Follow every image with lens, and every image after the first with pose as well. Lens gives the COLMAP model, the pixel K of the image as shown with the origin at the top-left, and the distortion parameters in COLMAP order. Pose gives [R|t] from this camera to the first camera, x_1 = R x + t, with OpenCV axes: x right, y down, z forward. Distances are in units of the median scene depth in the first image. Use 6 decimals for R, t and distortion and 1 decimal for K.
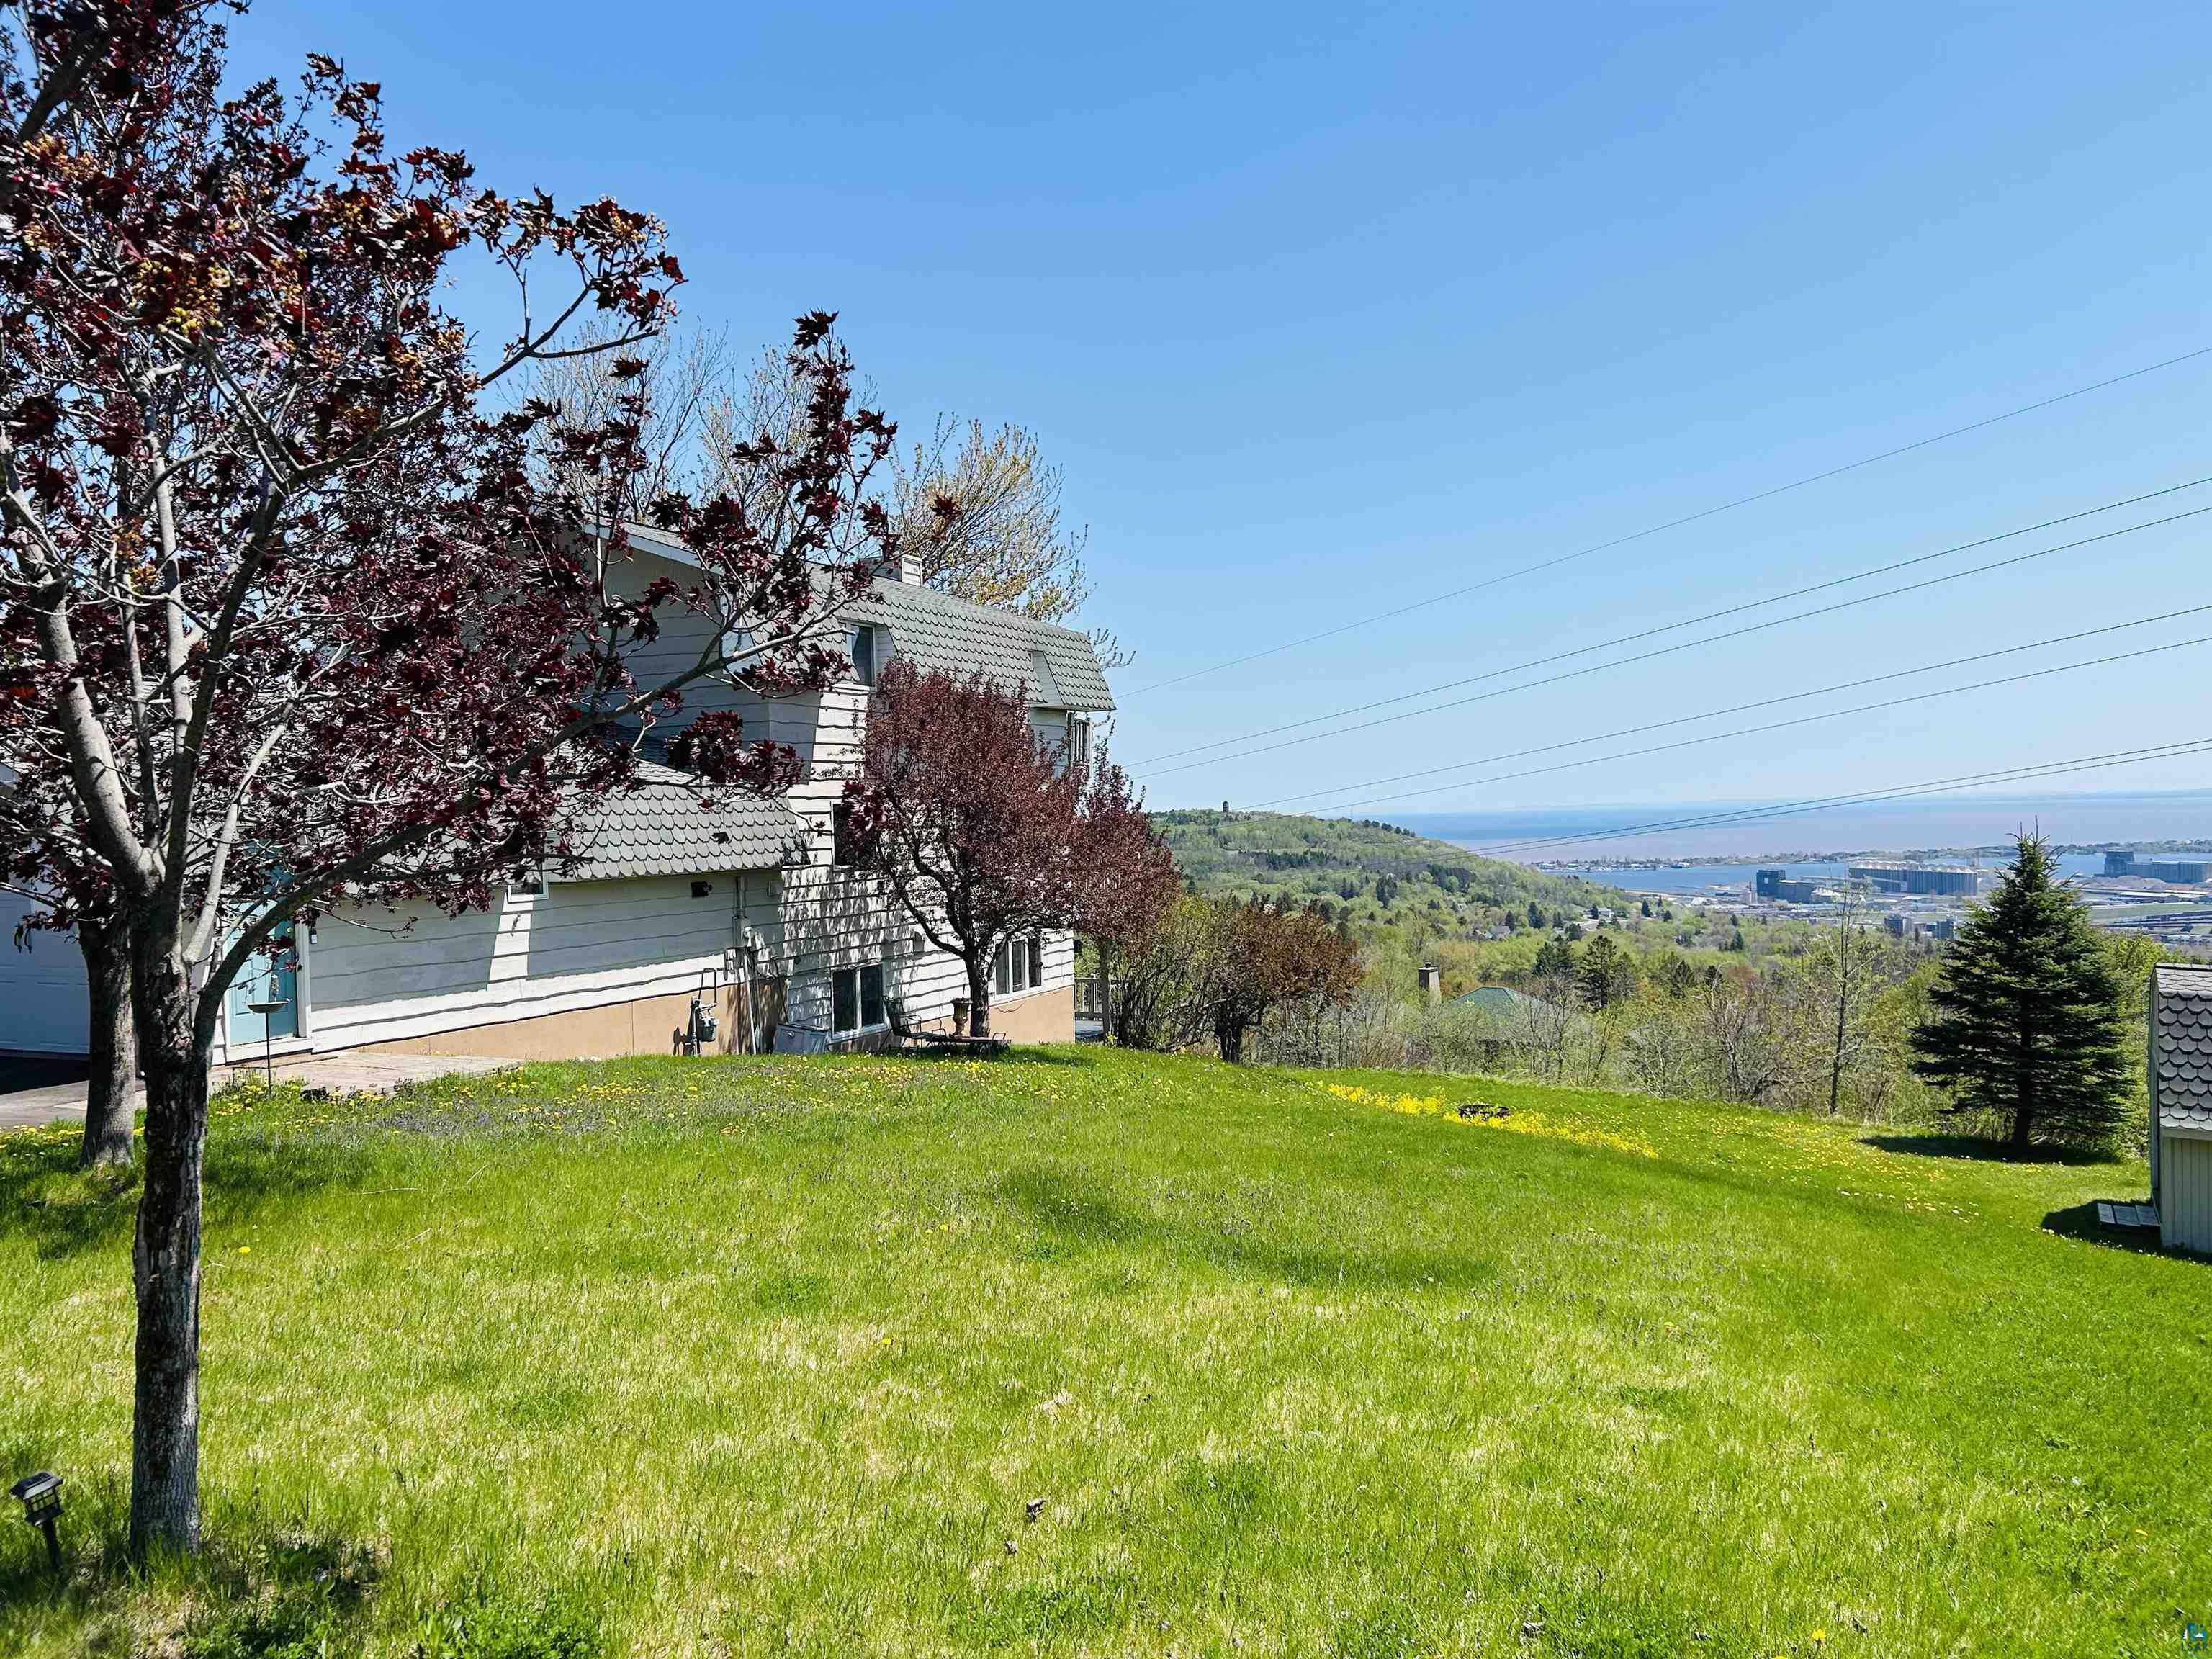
lens RADIAL K [[1679.3, 0, 1073.5], [0, 1679.3, 828.2], [0, 0, 1]] dist [0.062074, -0.063579]
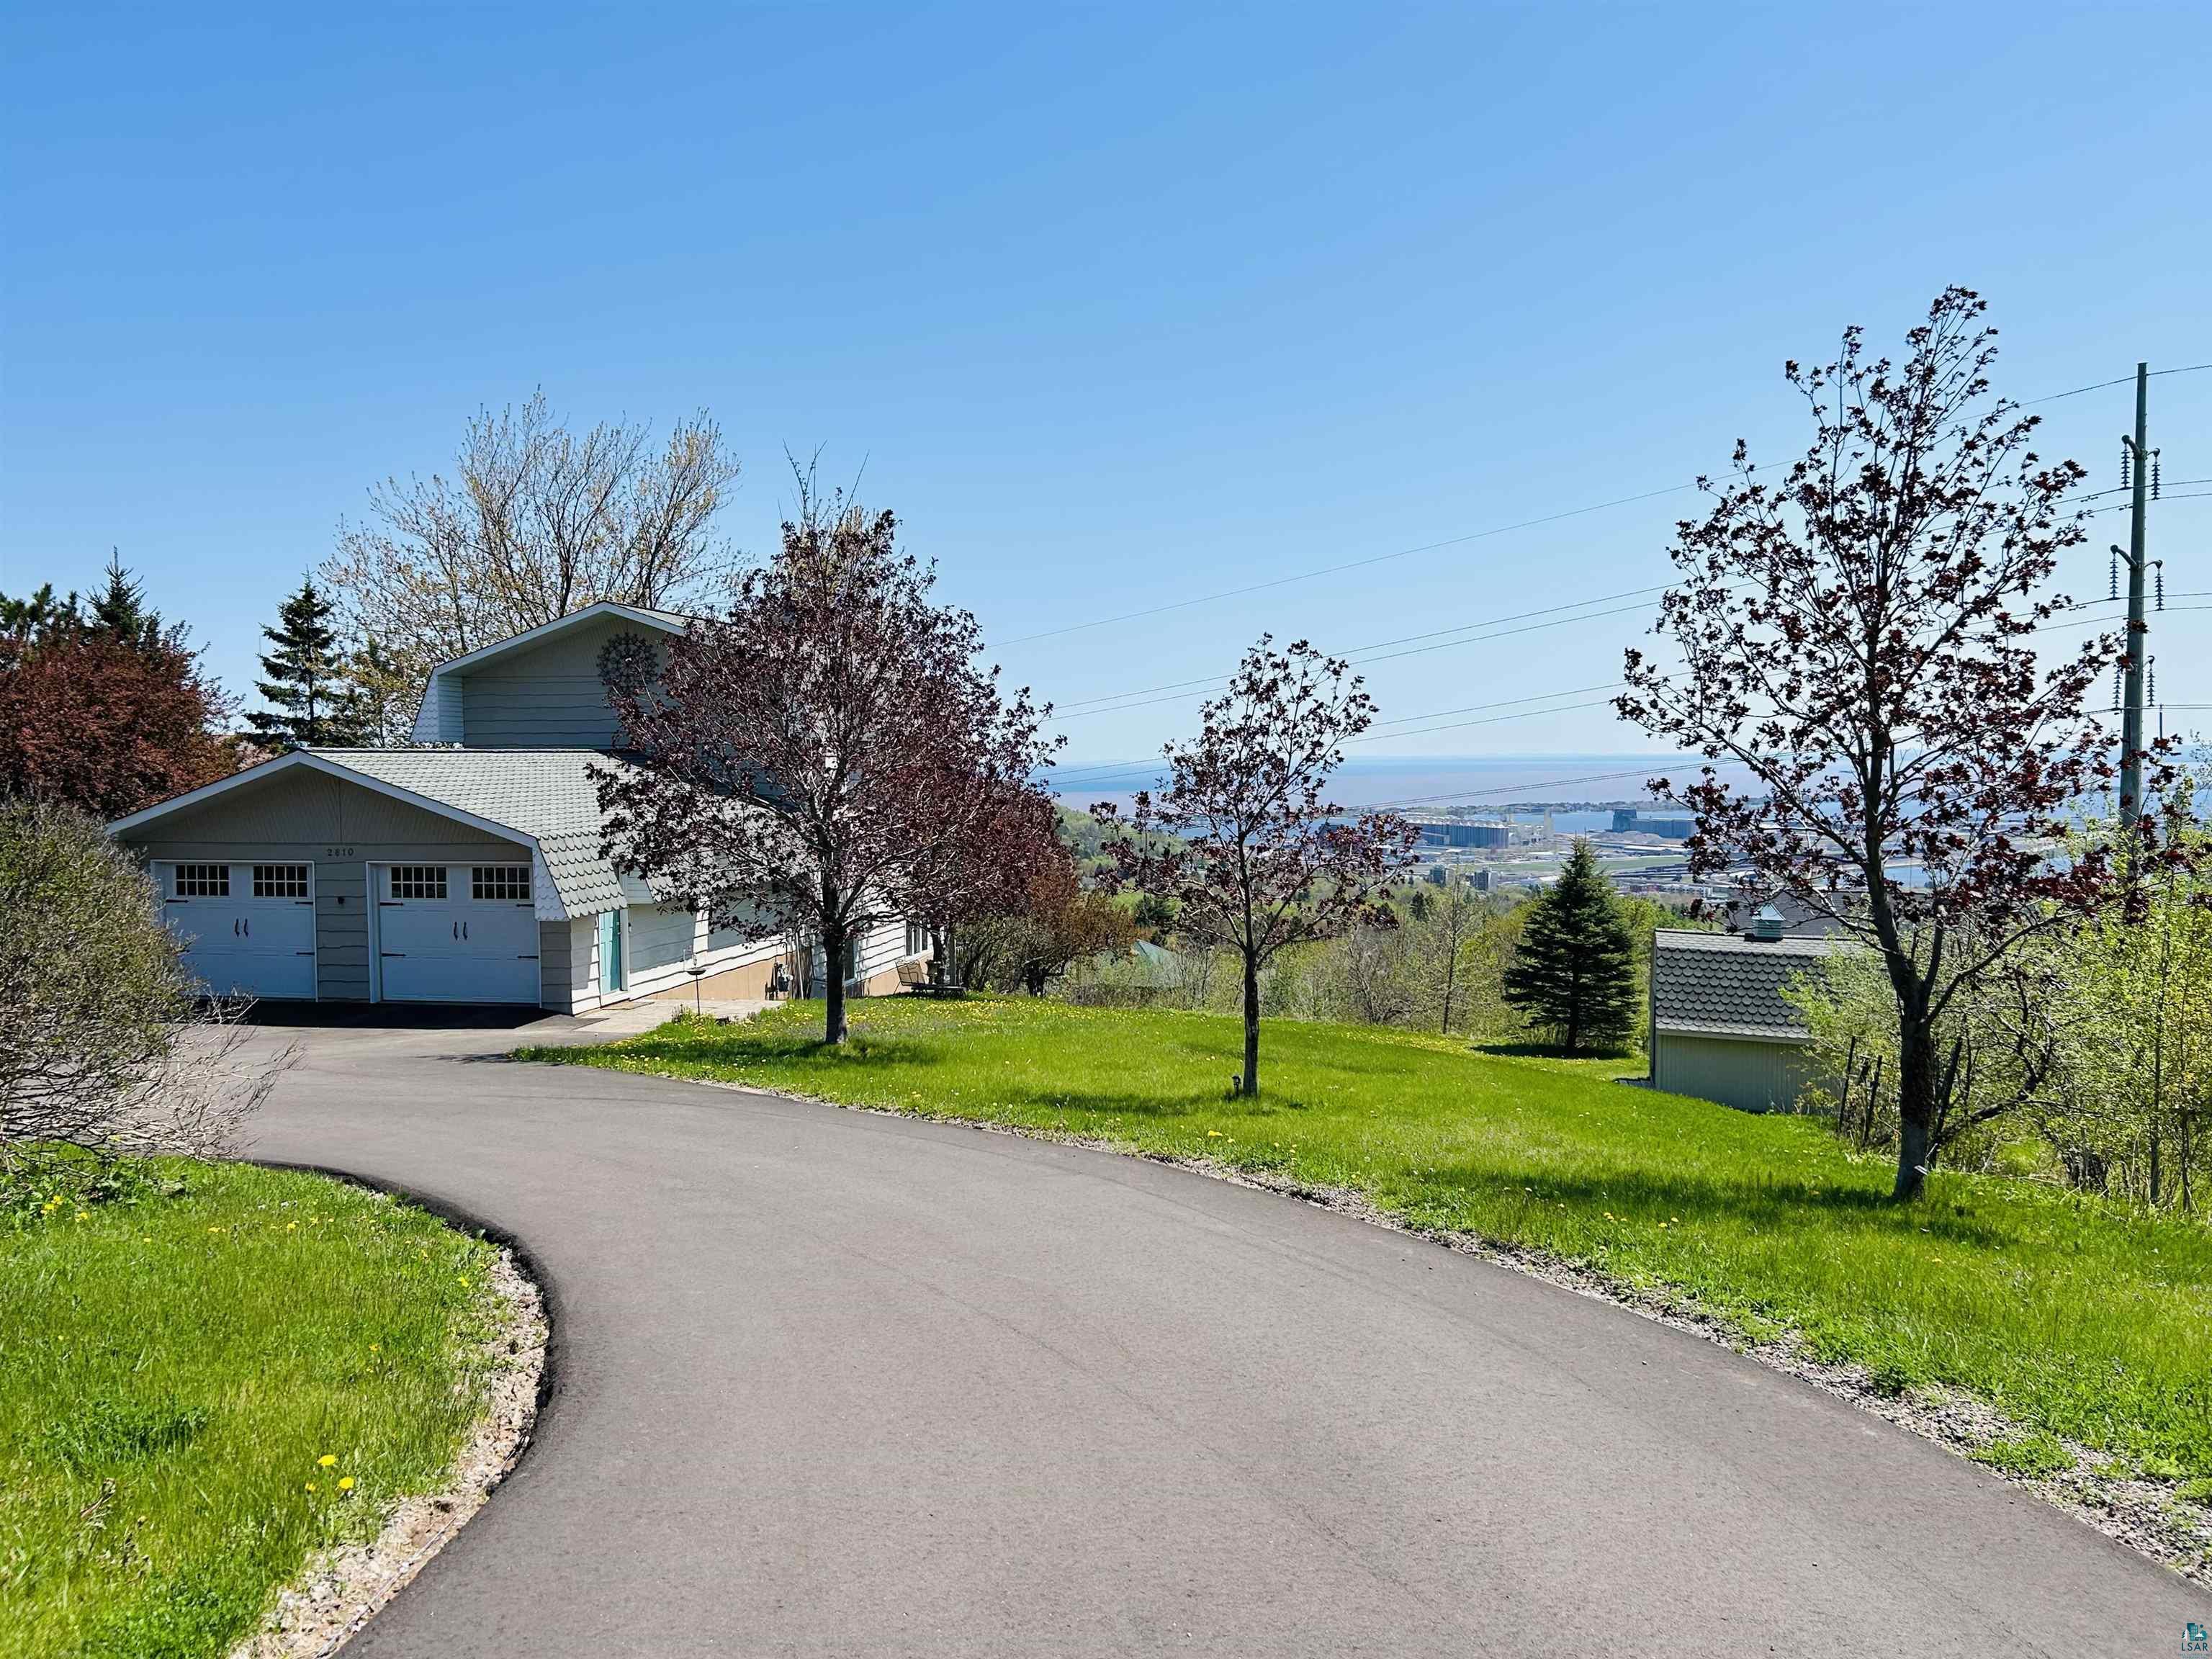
lens RADIAL K [[1679.3, 0, 1073.5], [0, 1679.3, 828.2], [0, 0, 1]] dist [0.062074, -0.063579]
pose [[0.972500, 0.006171, 0.232823, -0.211096], [-0.012758, 0.999559, 0.026797, -0.039794], [-0.232555, -0.029031, 0.972150, -0.327677]]
